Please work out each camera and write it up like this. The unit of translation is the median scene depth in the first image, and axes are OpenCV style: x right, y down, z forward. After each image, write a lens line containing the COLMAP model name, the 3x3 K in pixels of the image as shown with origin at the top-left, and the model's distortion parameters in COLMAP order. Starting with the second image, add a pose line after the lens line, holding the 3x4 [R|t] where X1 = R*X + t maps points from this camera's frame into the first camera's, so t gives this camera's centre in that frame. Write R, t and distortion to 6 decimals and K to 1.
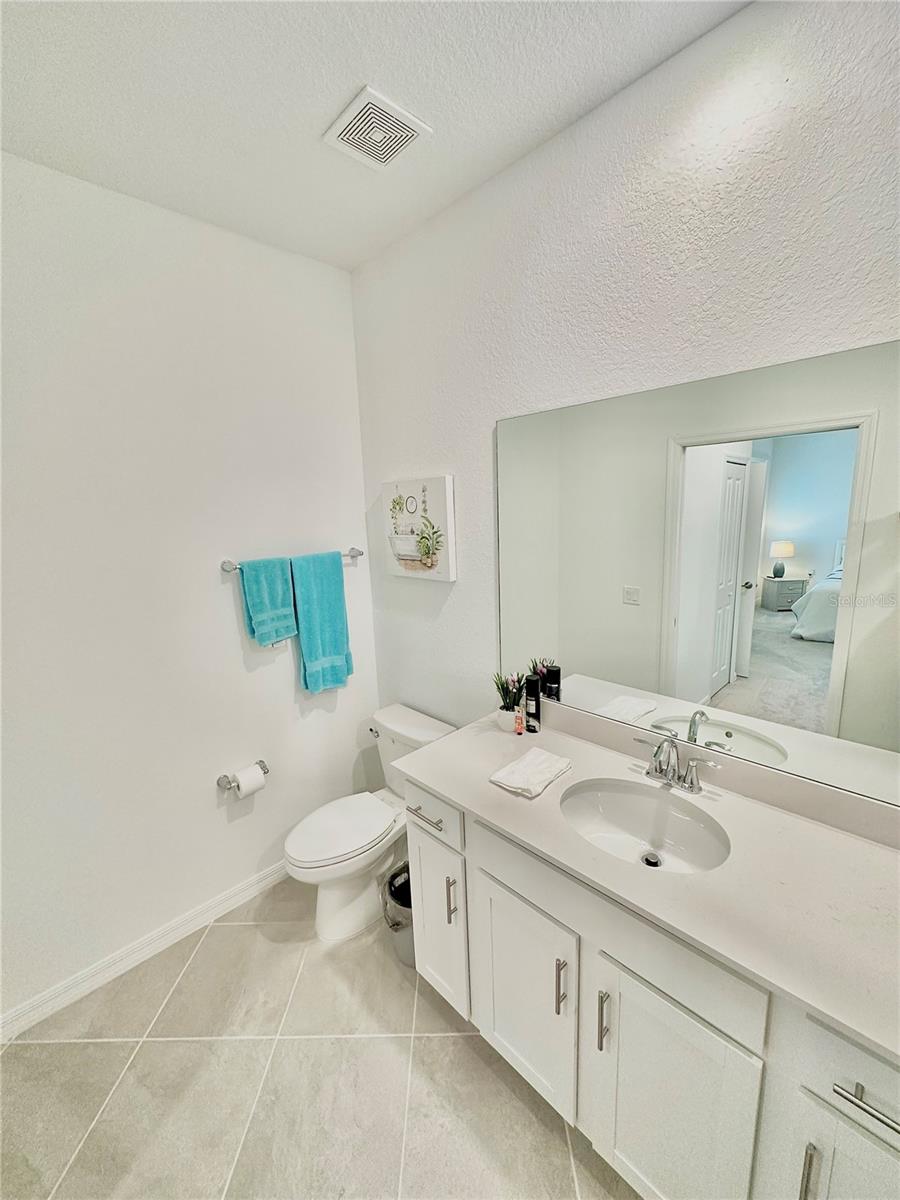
lens RADIAL K [[481.4, 0, 450.0], [0, 481.4, 600.0], [0, 0, 1]] dist [-0.000051, 0.000049]
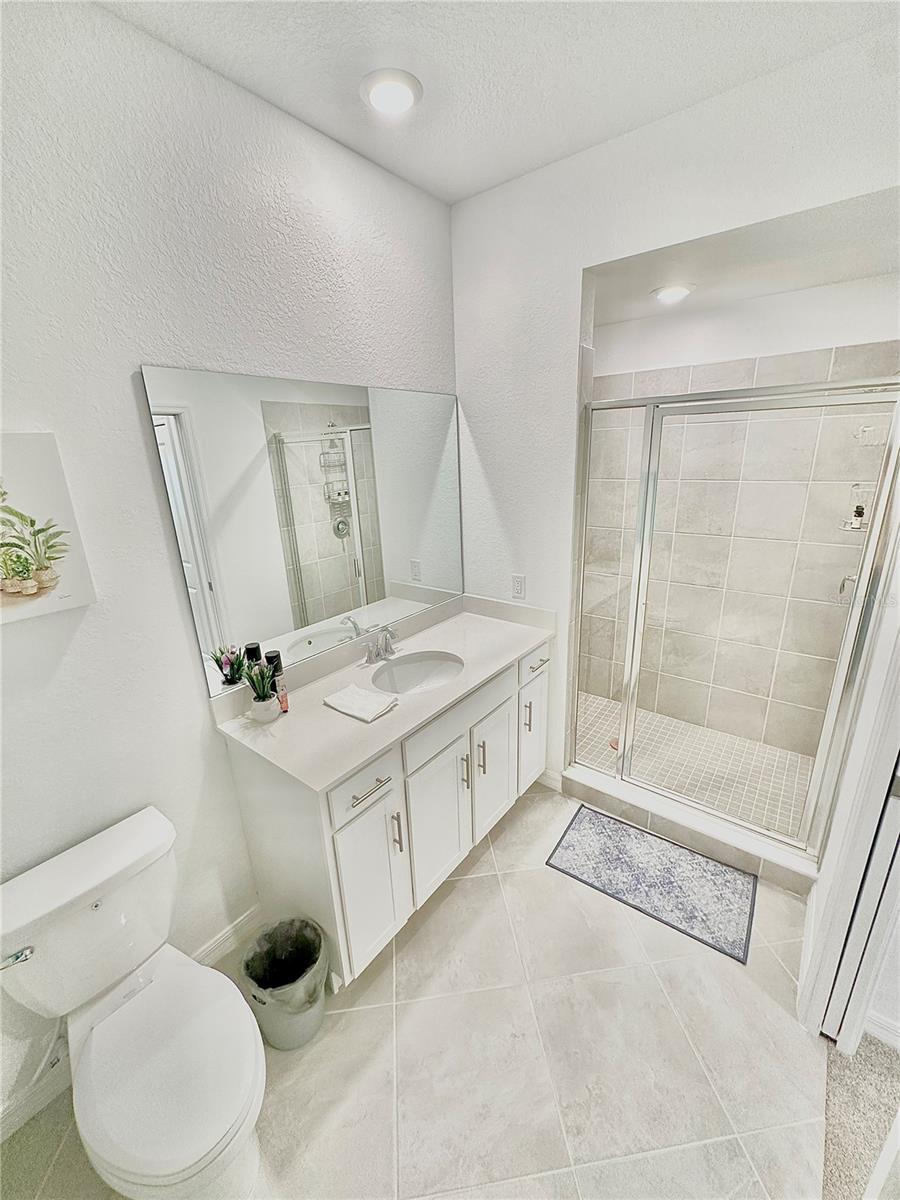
lens RADIAL K [[481.4, 0, 450.0], [0, 481.4, 600.0], [0, 0, 1]] dist [-0.000051, 0.000049]
pose [[-0.137214, -0.252283, 0.957876, -0.784483], [0.226618, 0.933379, 0.278294, -0.131288], [-0.964270, 0.255258, -0.070901, 0.686955]]
